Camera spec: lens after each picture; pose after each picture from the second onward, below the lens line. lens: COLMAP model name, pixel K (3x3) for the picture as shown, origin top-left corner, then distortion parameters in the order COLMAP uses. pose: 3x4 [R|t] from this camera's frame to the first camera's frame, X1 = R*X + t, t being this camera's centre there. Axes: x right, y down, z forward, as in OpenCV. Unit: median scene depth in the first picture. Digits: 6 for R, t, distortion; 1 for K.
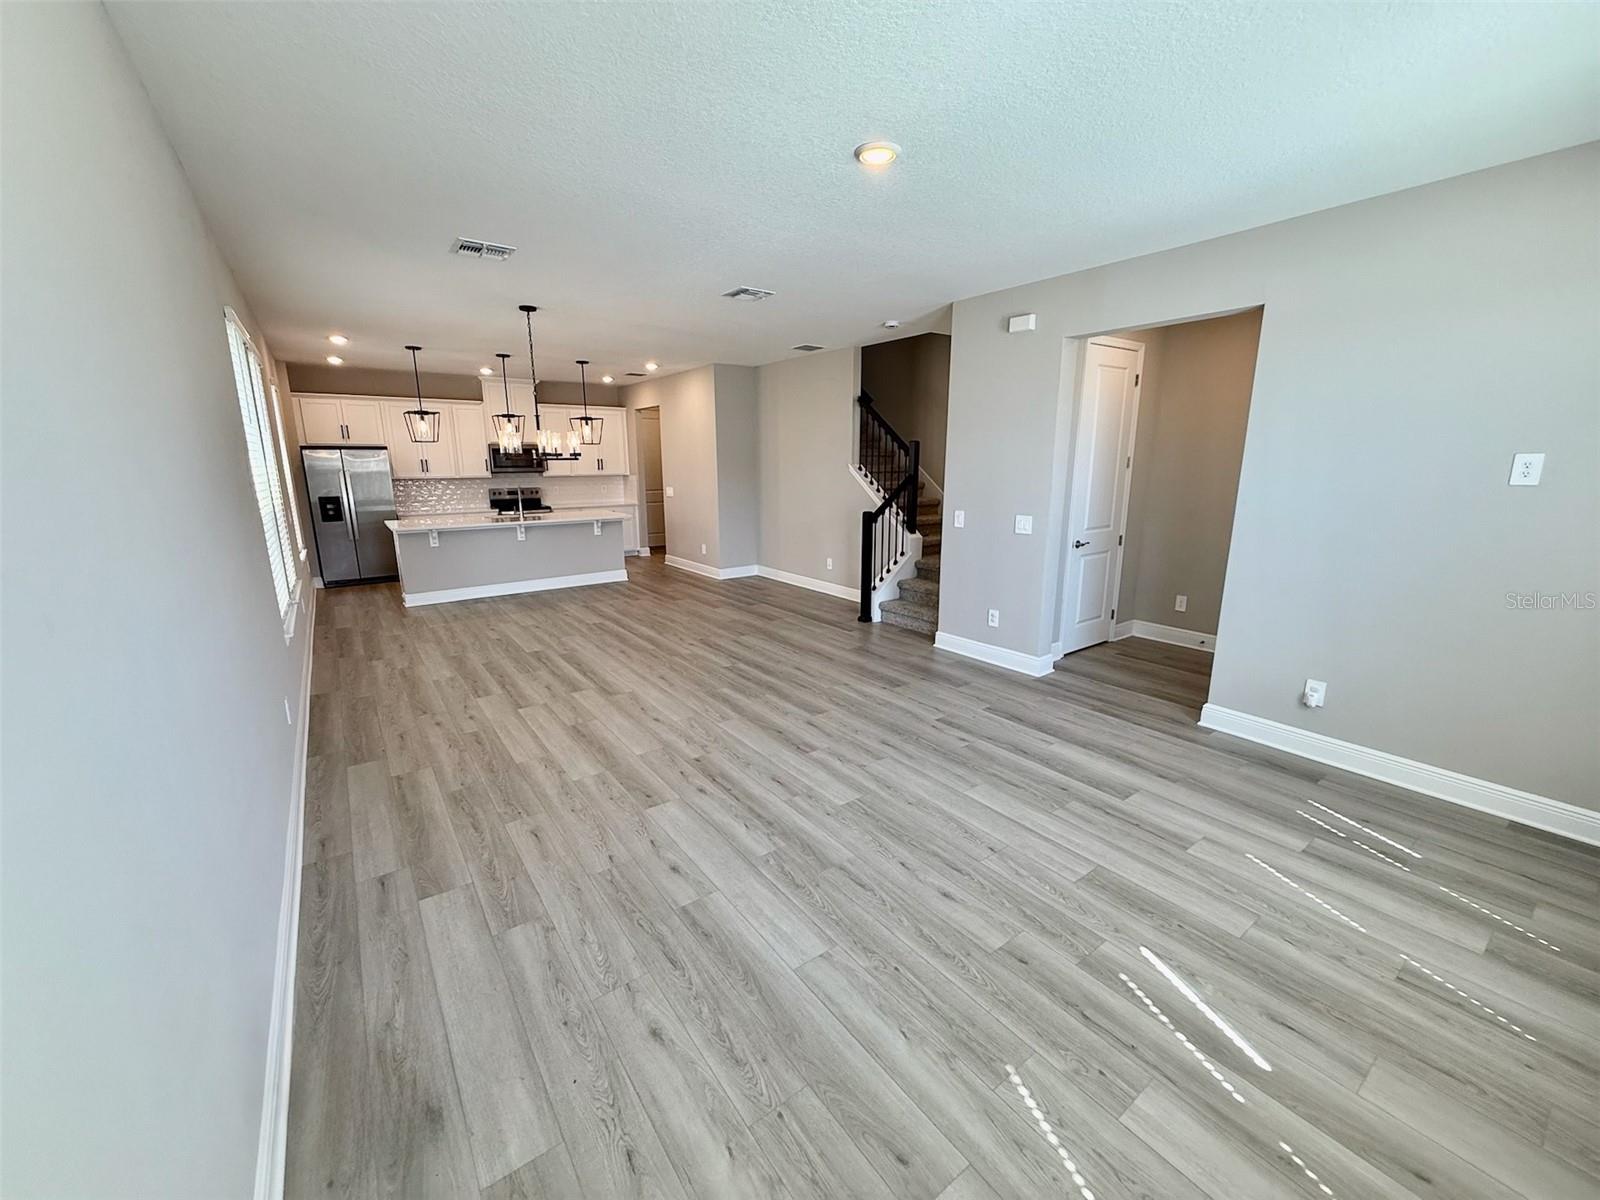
lens RADIAL K [[639.2, 0, 803.4], [0, 639.2, 599.3], [0, 0, 1]] dist [0.000492, -0.000550]
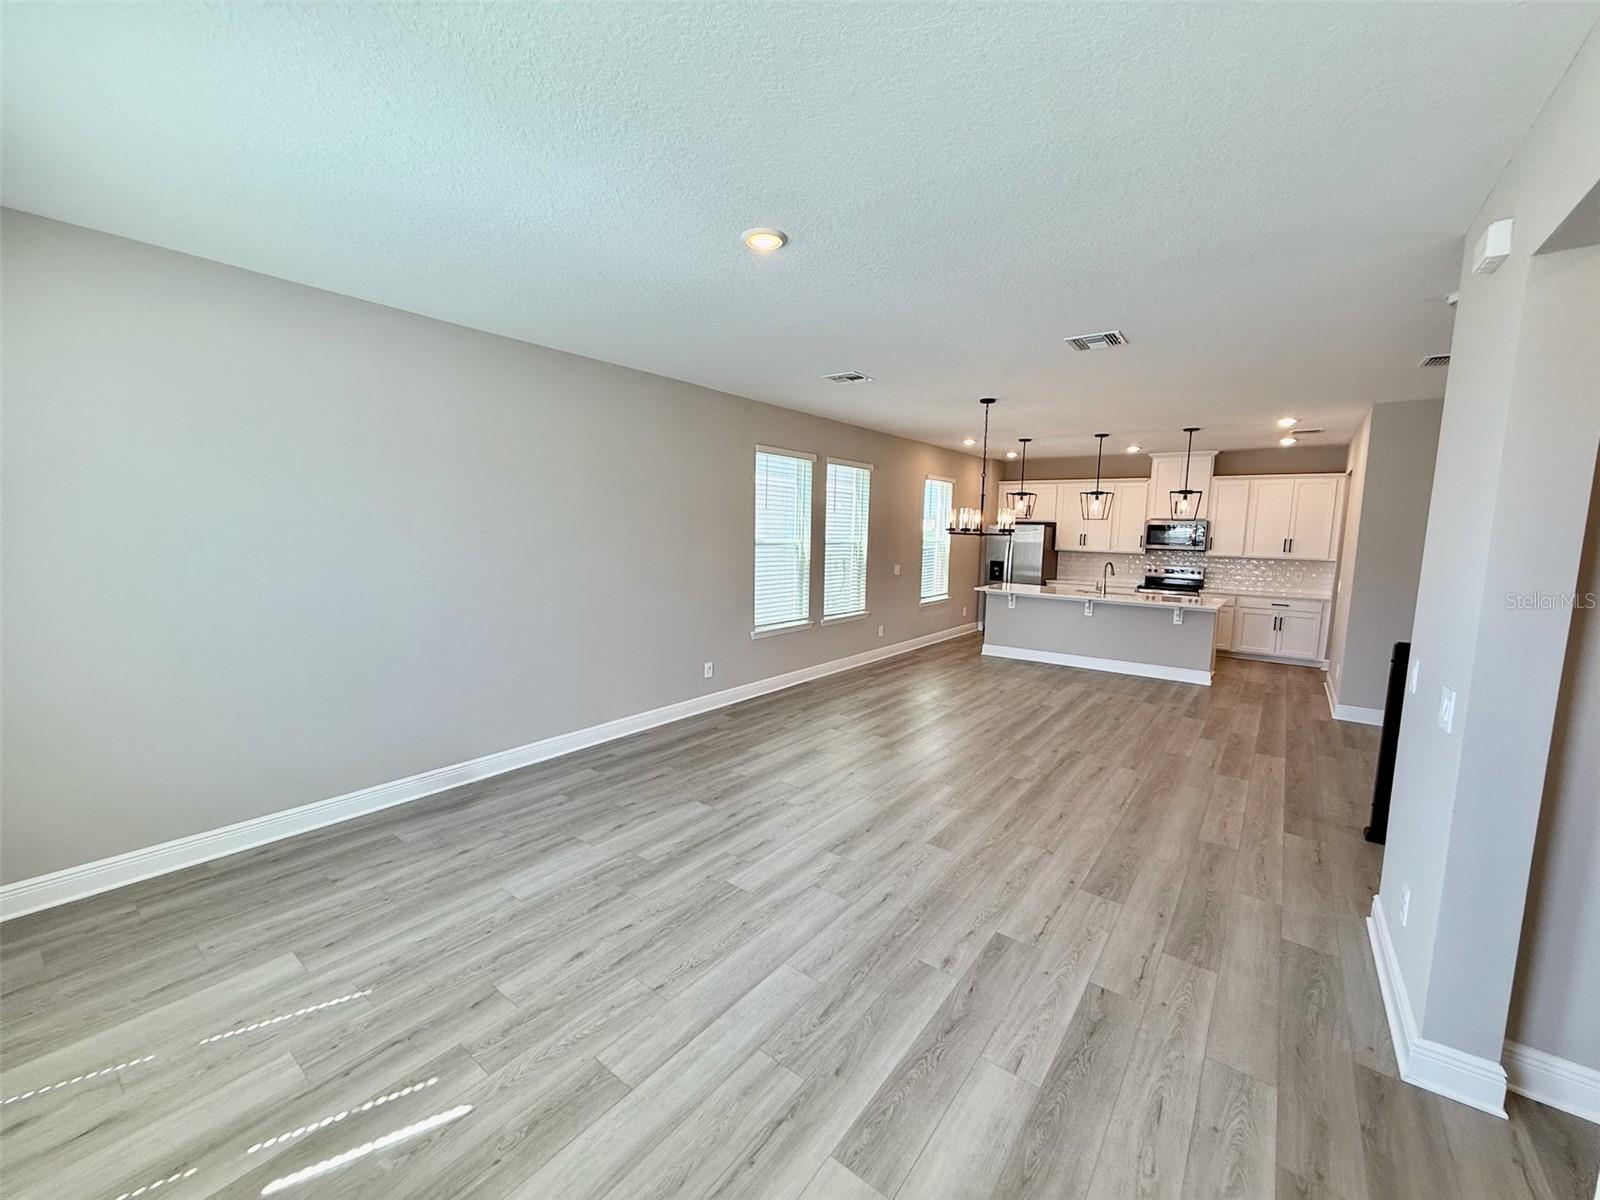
lens RADIAL K [[639.2, 0, 790.1], [0, 639.2, 595.4], [0, 0, 1]] dist [0.000492, -0.000550]
pose [[0.276803, 0.112349, -0.954336, 0.577019], [-0.227346, 0.972603, 0.048559, -0.102905], [0.933646, 0.203523, 0.294762, 0.424991]]
